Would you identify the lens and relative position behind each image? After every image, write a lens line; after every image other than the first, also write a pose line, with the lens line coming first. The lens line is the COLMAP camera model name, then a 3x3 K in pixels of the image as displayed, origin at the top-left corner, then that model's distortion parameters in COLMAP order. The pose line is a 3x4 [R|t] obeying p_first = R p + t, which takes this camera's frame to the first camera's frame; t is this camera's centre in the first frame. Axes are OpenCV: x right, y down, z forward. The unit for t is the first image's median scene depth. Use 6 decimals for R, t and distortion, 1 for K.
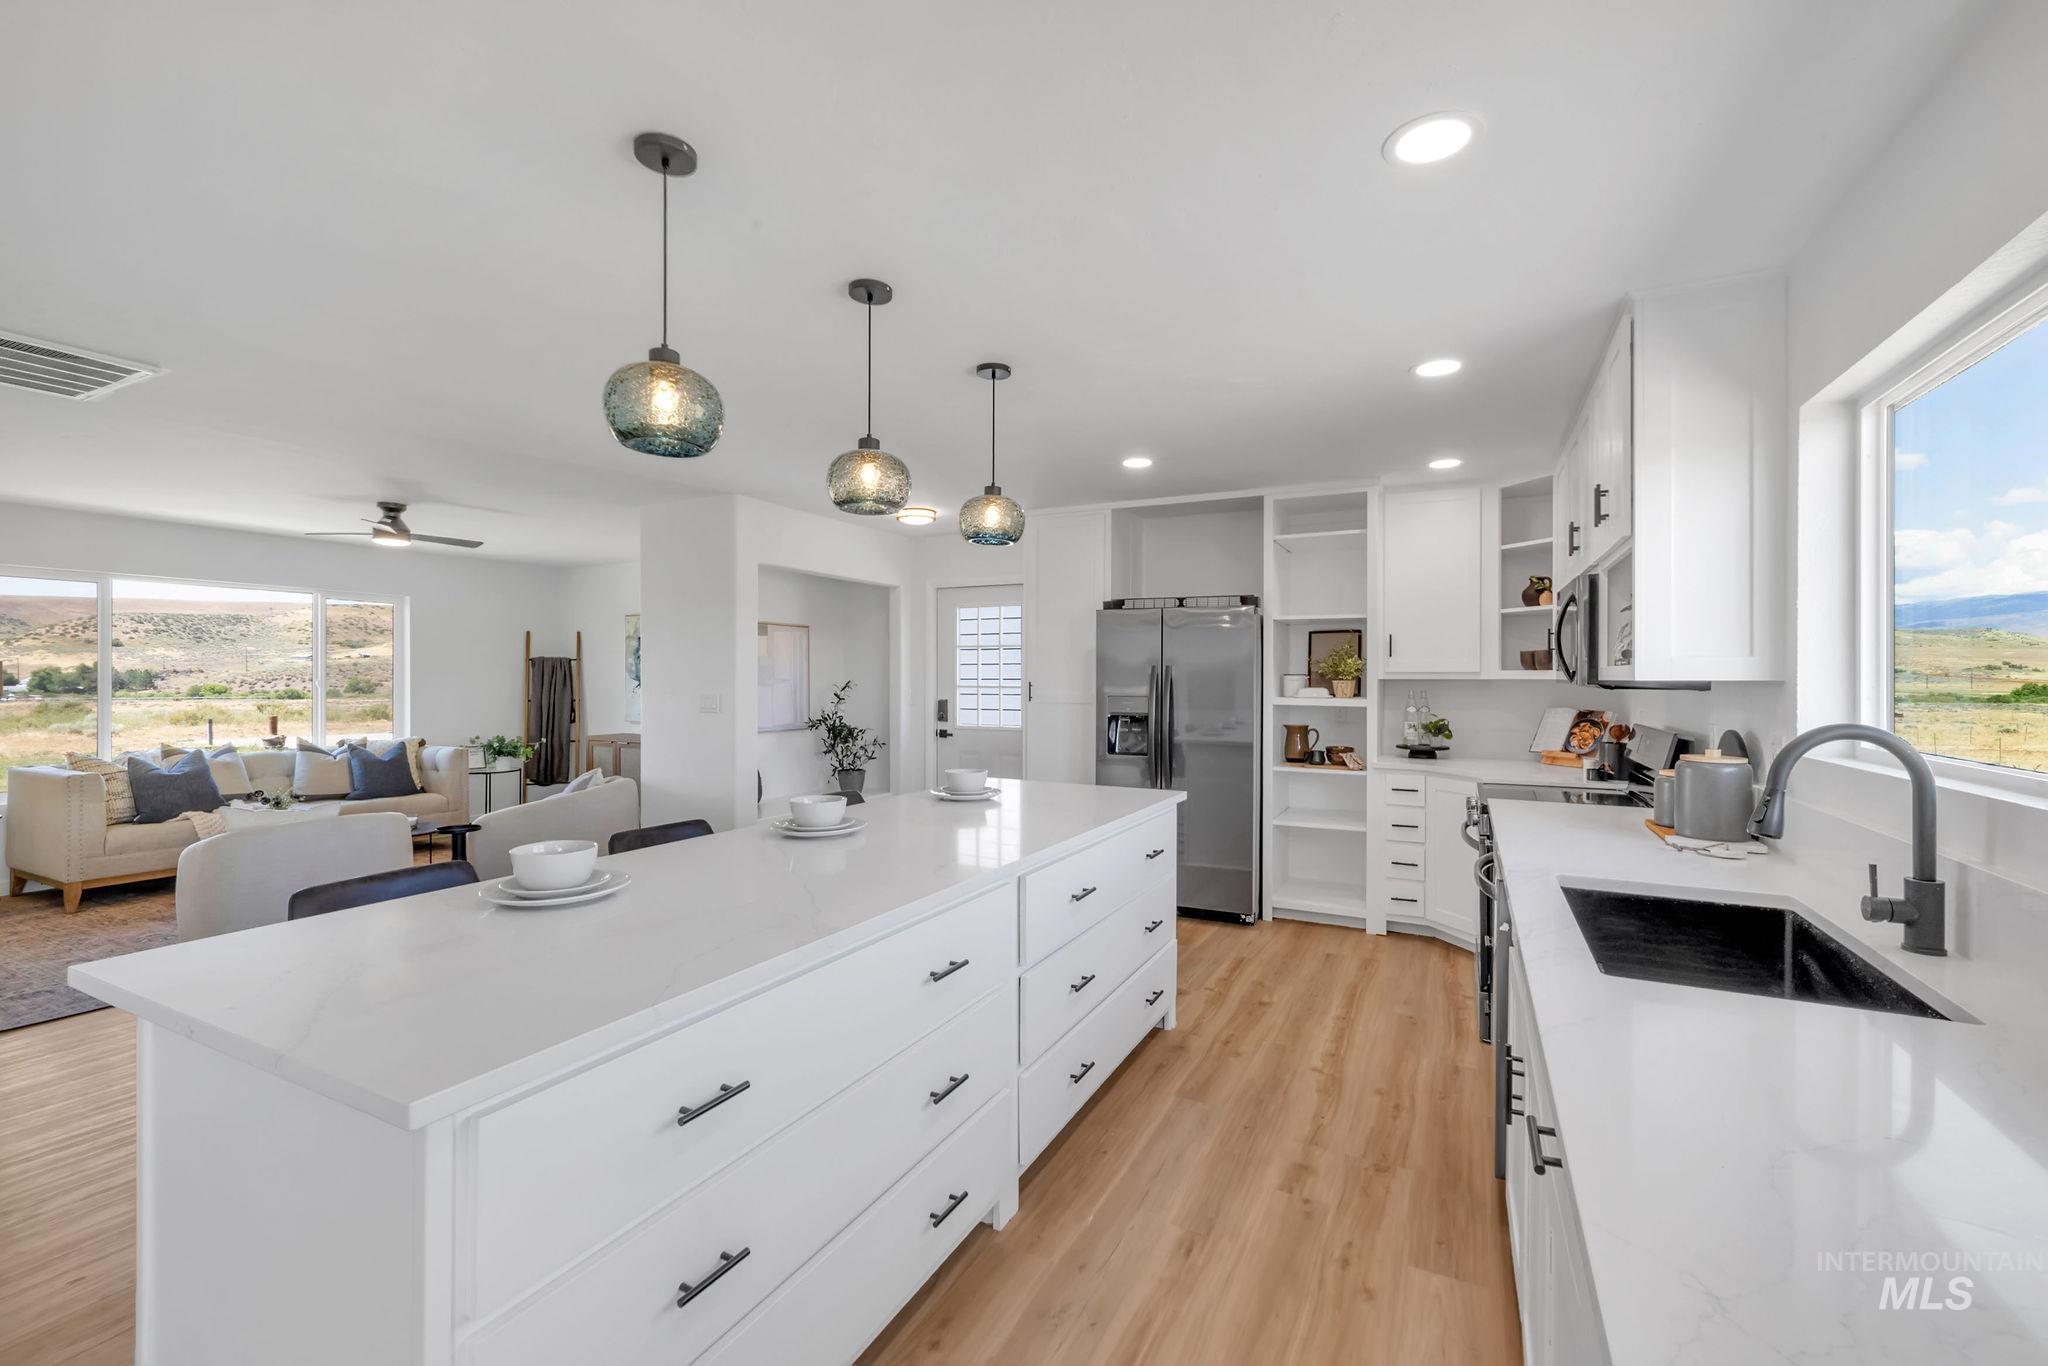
lens RADIAL K [[877.5, 0, 1025.6], [0, 877.5, 681.9], [0, 0, 1]] dist [-0.000161, 0.000054]
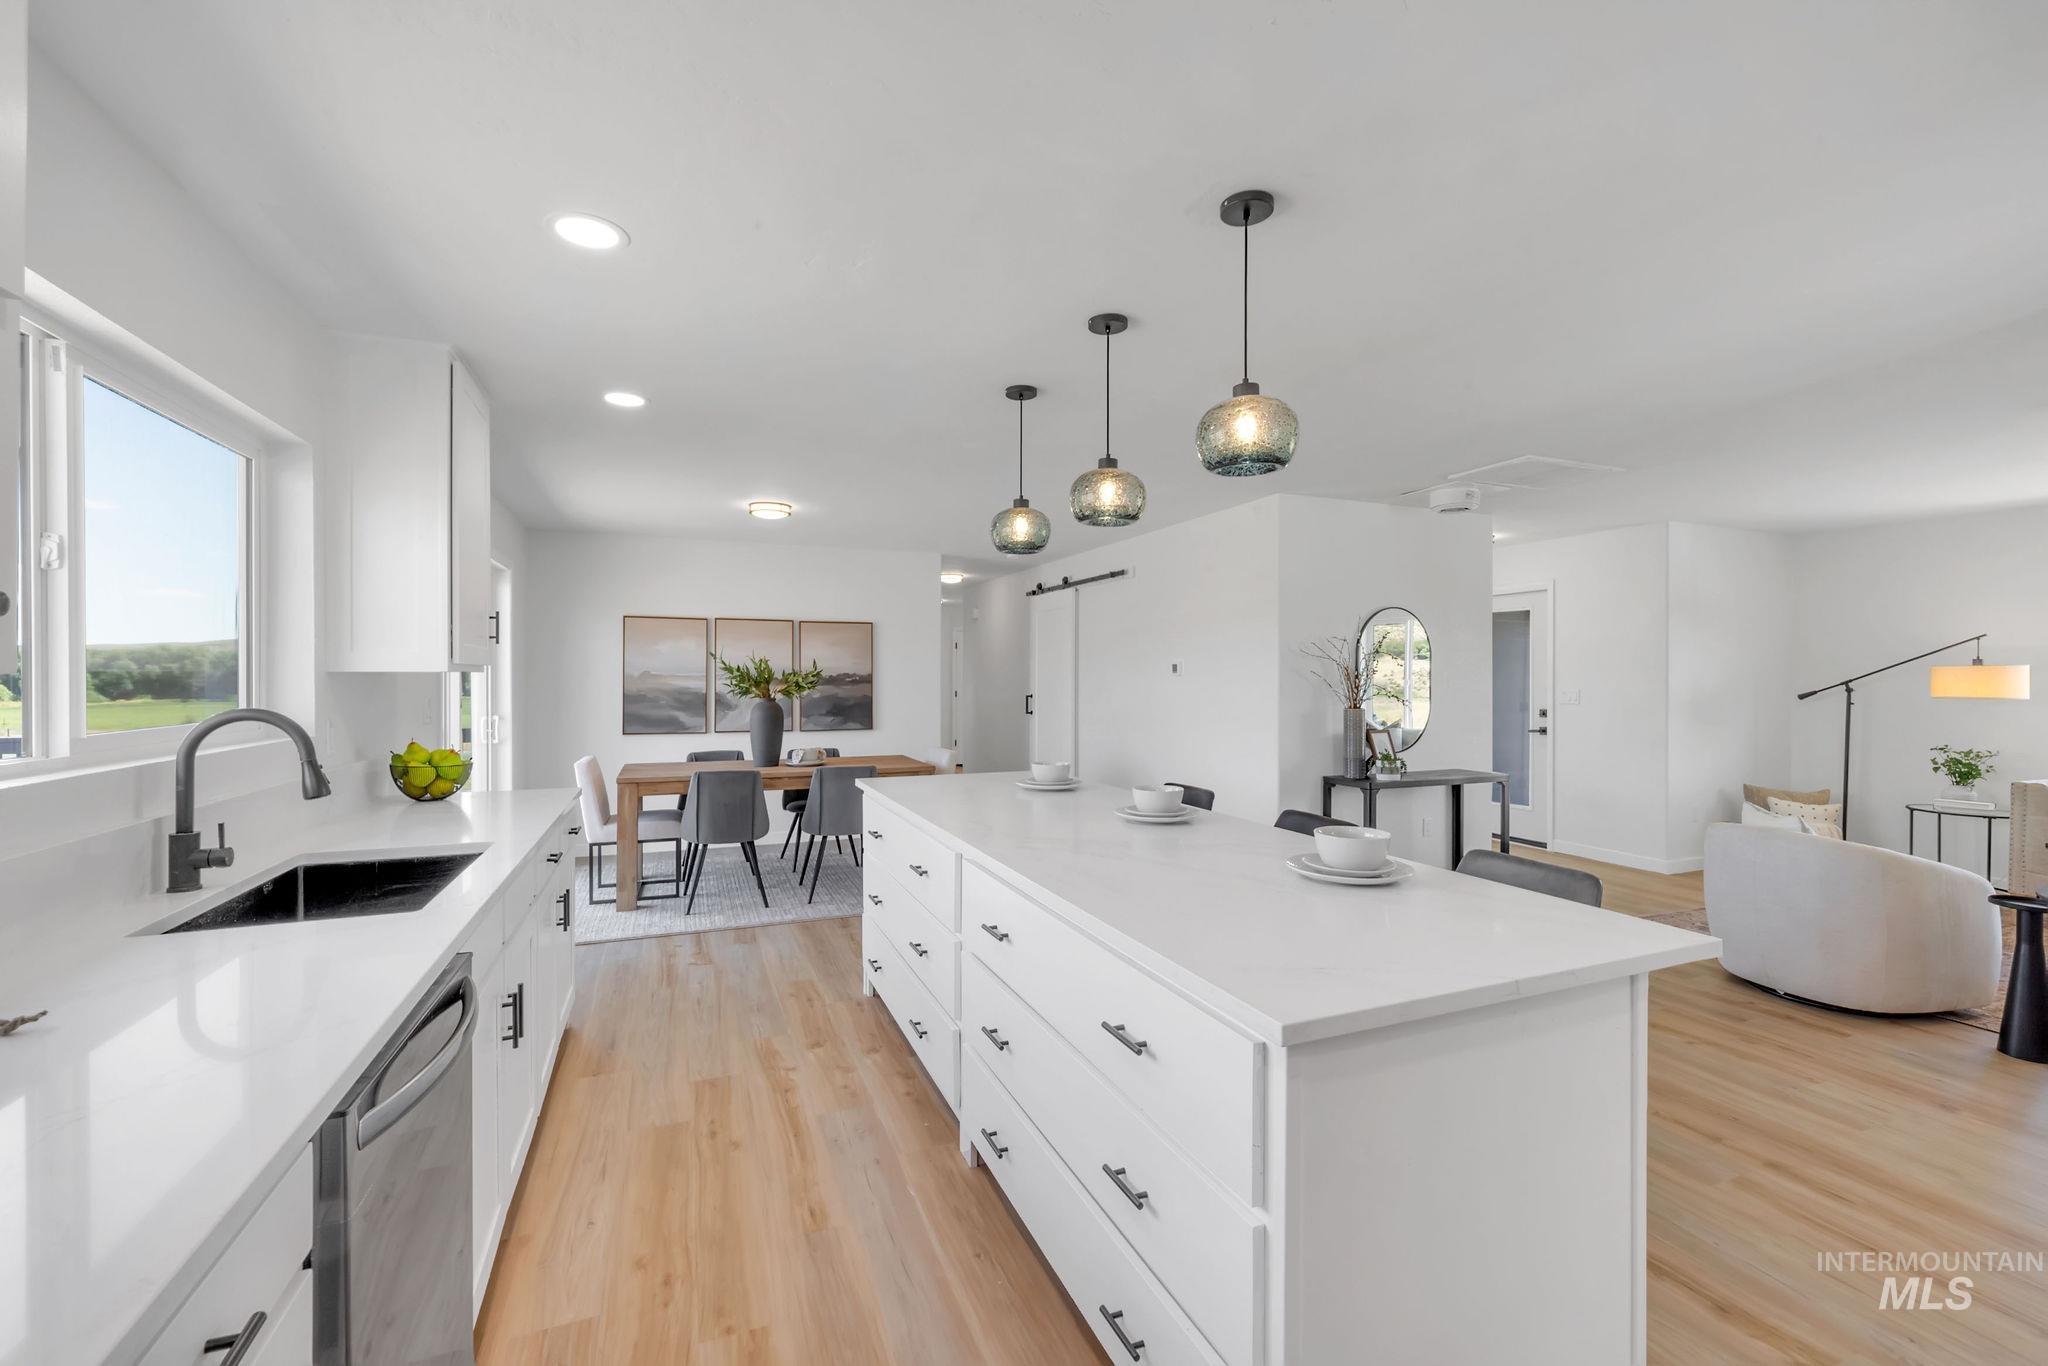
lens RADIAL K [[877.5, 0, 1040.9], [0, 877.5, 678.3], [0, 0, 1]] dist [-0.000161, 0.000054]
pose [[-0.657291, -0.002900, -0.753631, 0.785856], [-0.005682, 0.999983, 0.001107, -0.004770], [0.753616, 0.005010, -0.657296, 1.851674]]
